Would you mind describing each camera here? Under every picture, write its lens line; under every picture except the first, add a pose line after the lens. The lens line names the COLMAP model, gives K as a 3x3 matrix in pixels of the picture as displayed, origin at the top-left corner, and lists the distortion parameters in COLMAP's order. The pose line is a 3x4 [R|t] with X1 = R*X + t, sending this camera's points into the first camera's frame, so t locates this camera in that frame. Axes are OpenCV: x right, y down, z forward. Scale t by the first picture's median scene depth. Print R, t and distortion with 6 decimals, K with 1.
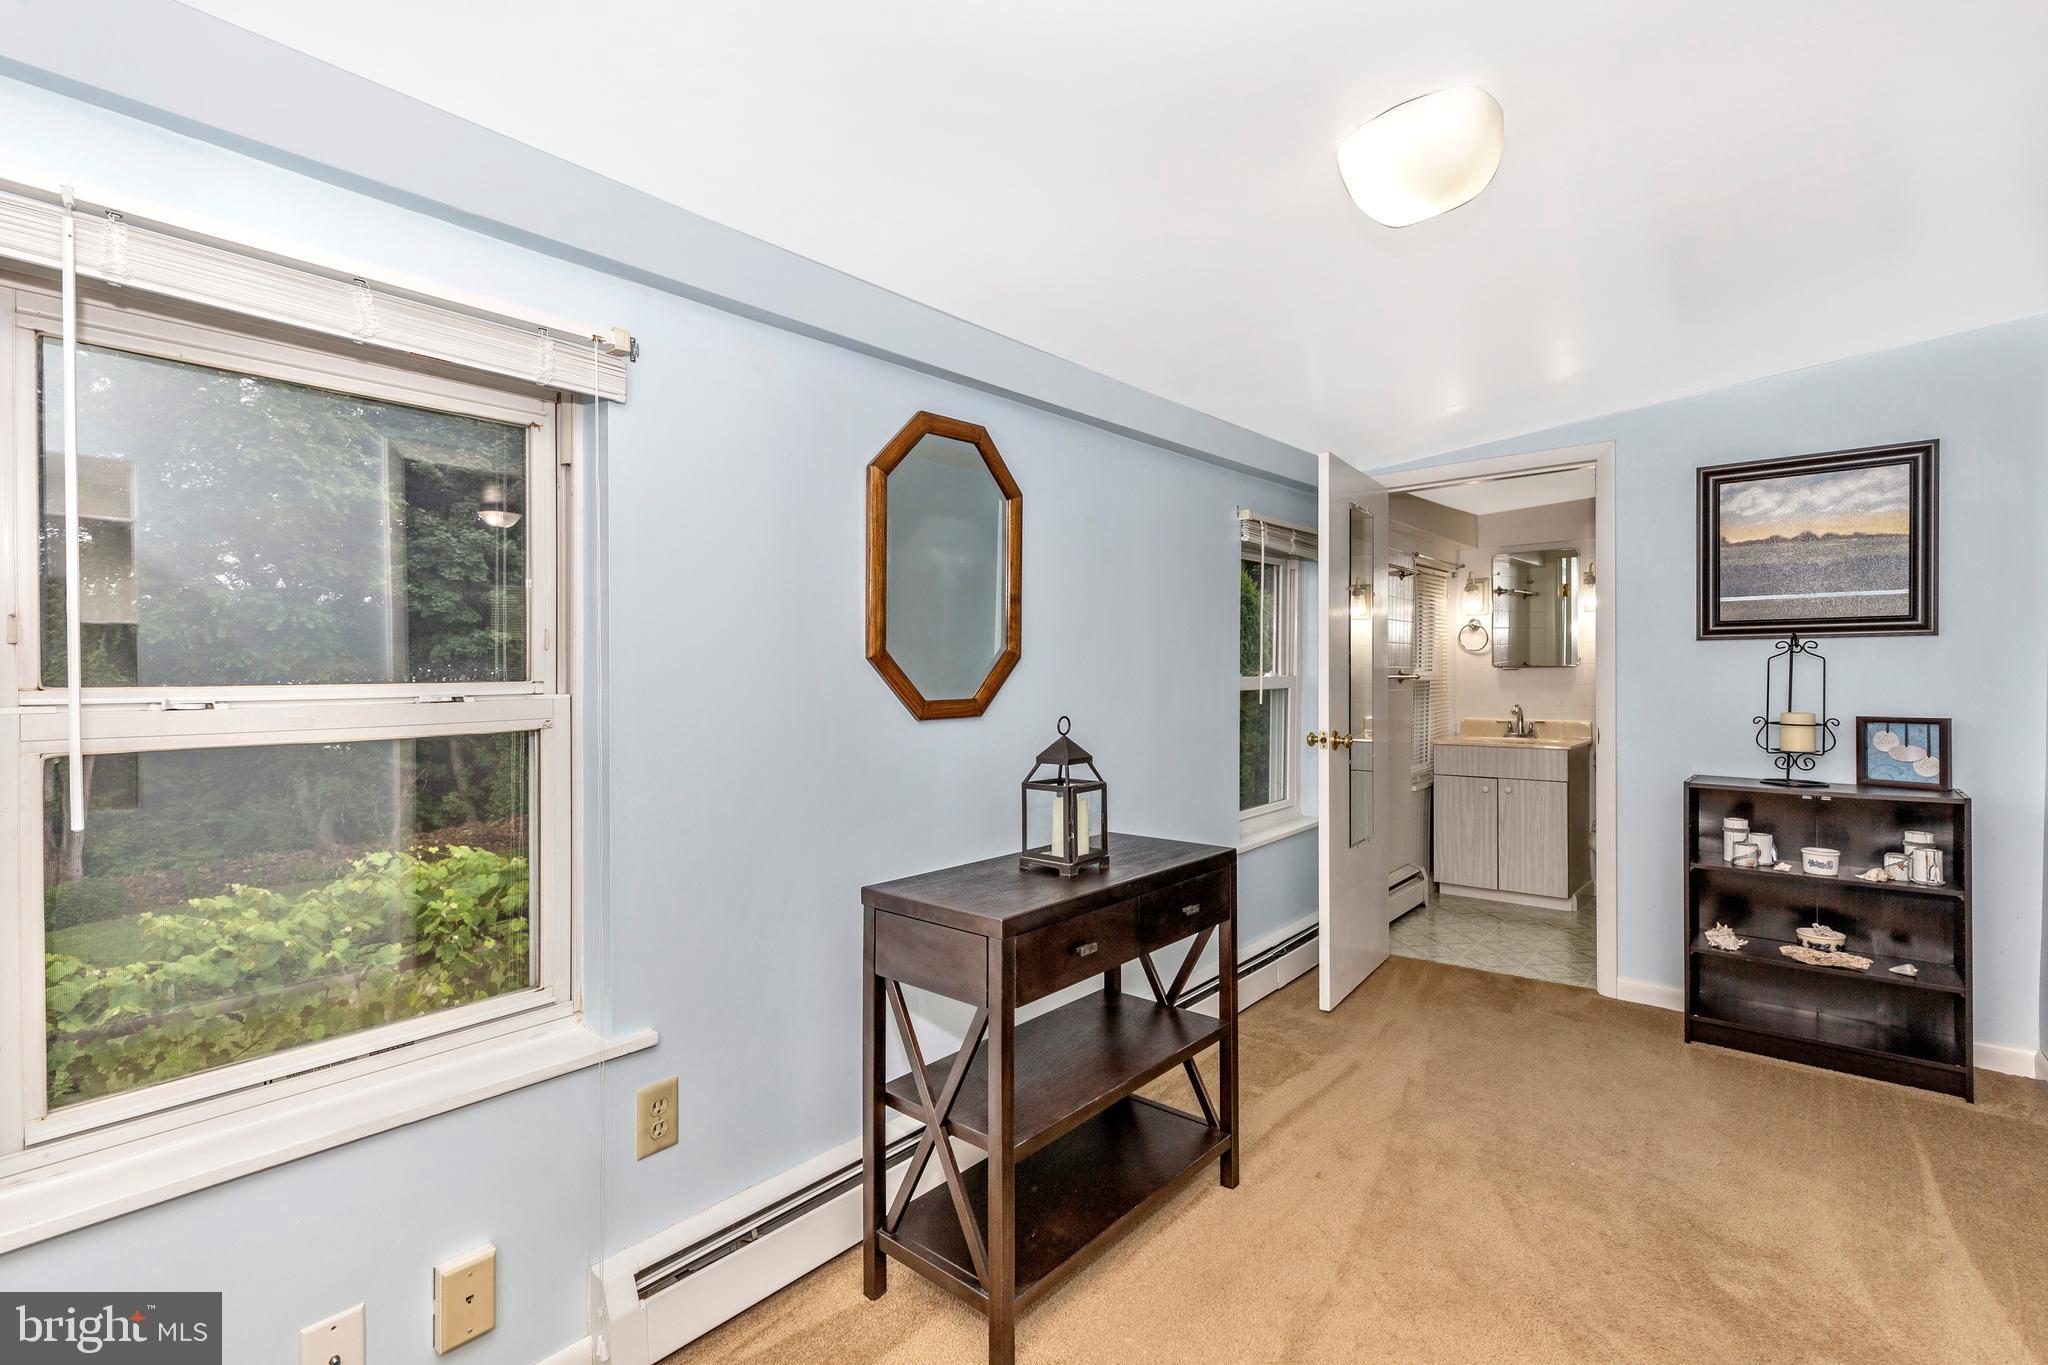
lens RADIAL K [[930.6, 0, 1024.0], [0, 930.6, 682.5], [0, 0, 1]] dist [-0.000370, 0.000049]
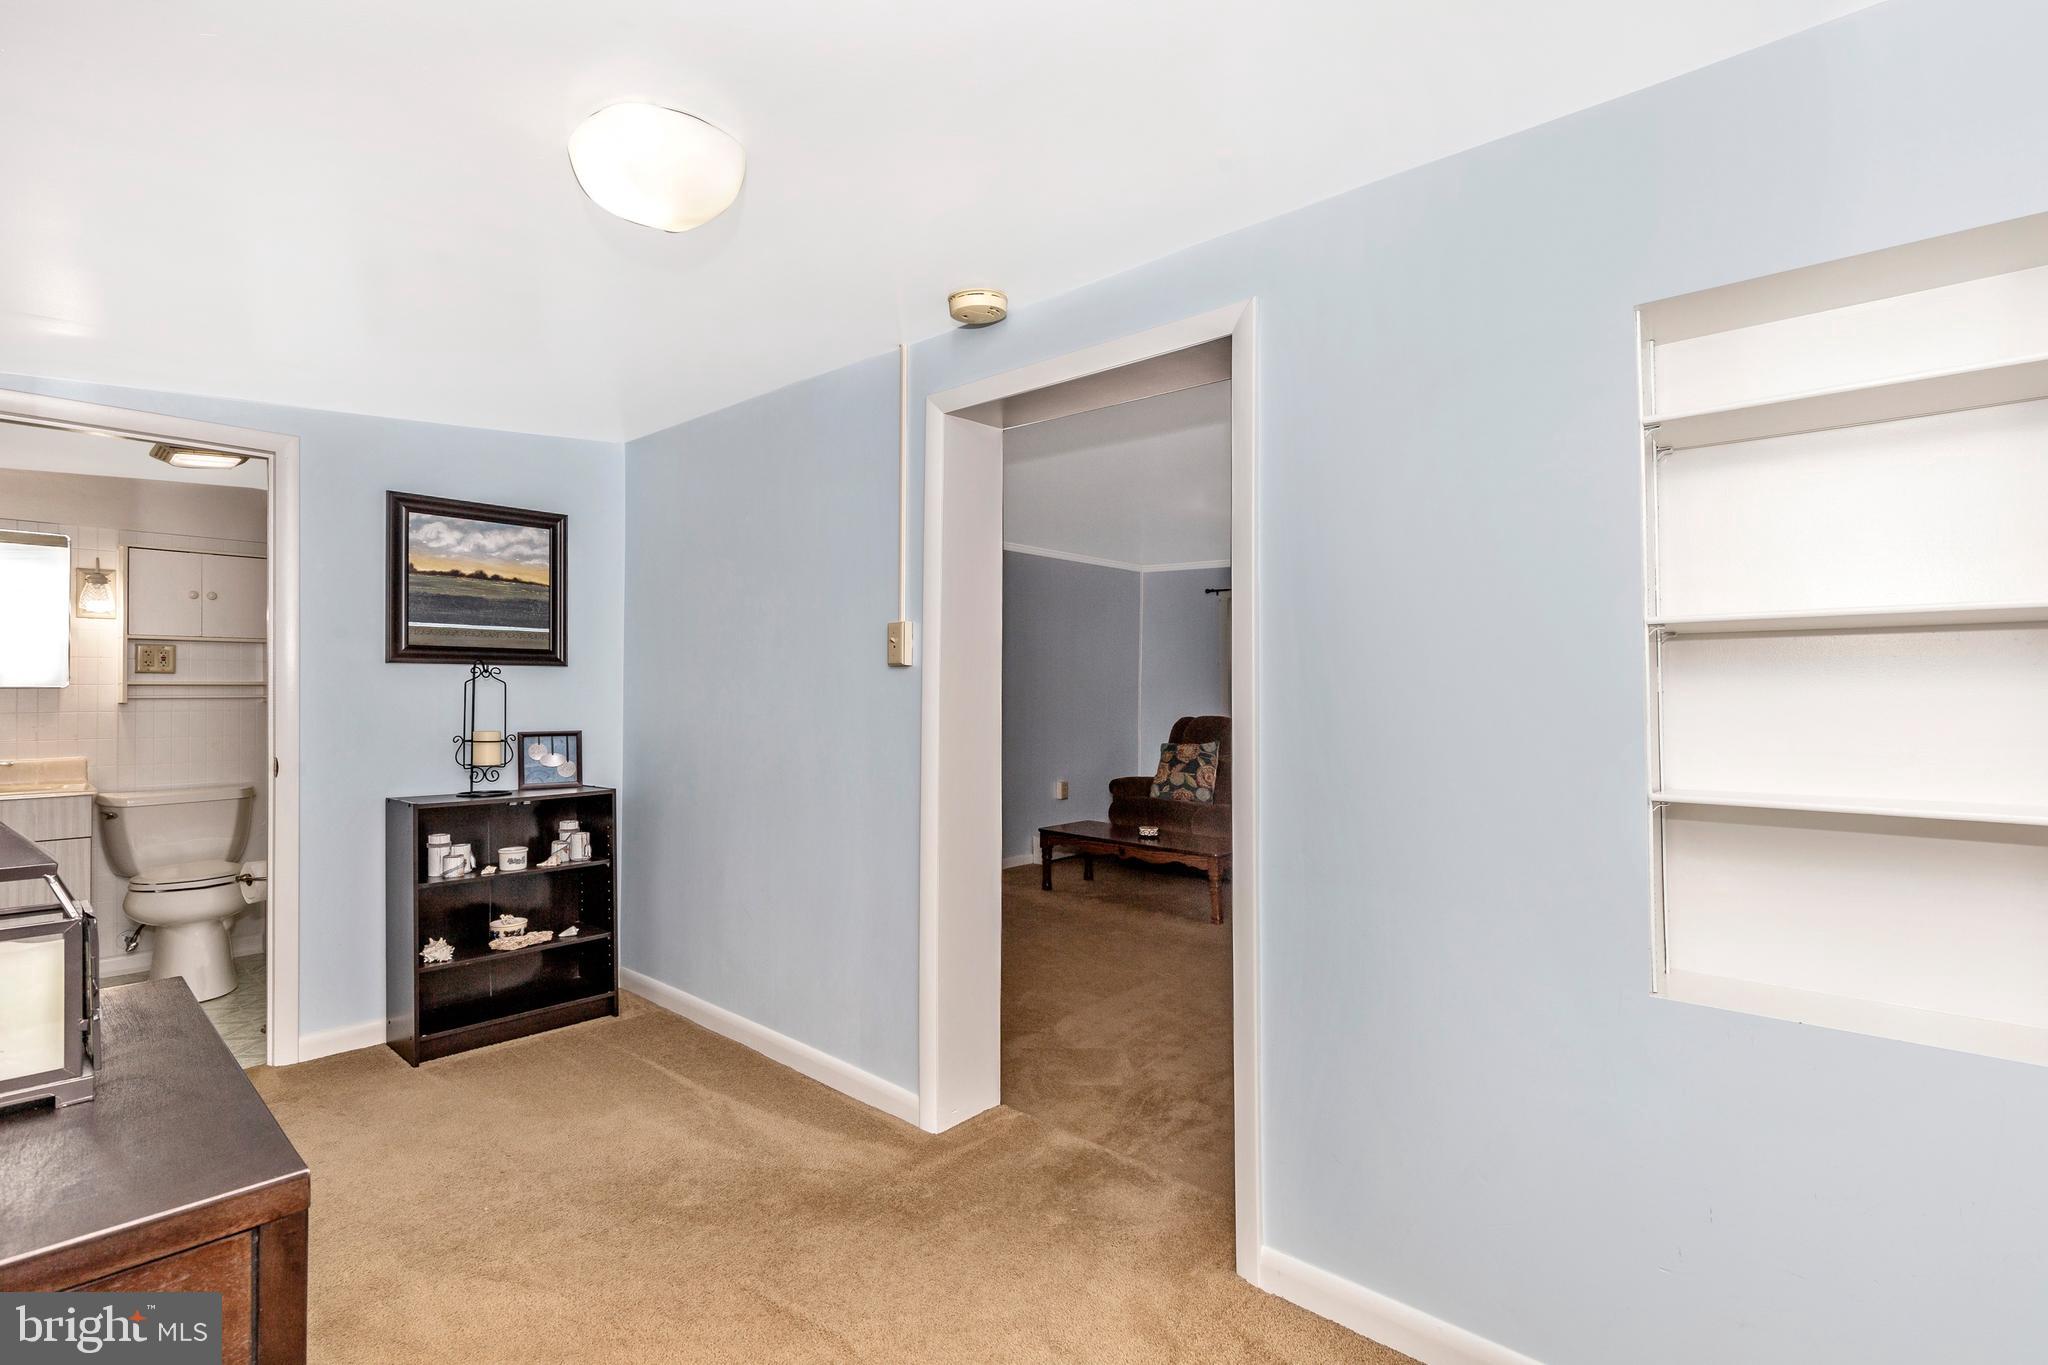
lens RADIAL K [[930.6, 0, 1024.0], [0, 930.6, 682.5], [0, 0, 1]] dist [-0.000370, 0.000049]
pose [[0.035090, 0.017364, 0.999233, -0.268642], [0.011808, 0.999772, -0.017788, 0.001468], [-0.999314, 0.012423, 0.034877, 0.310844]]
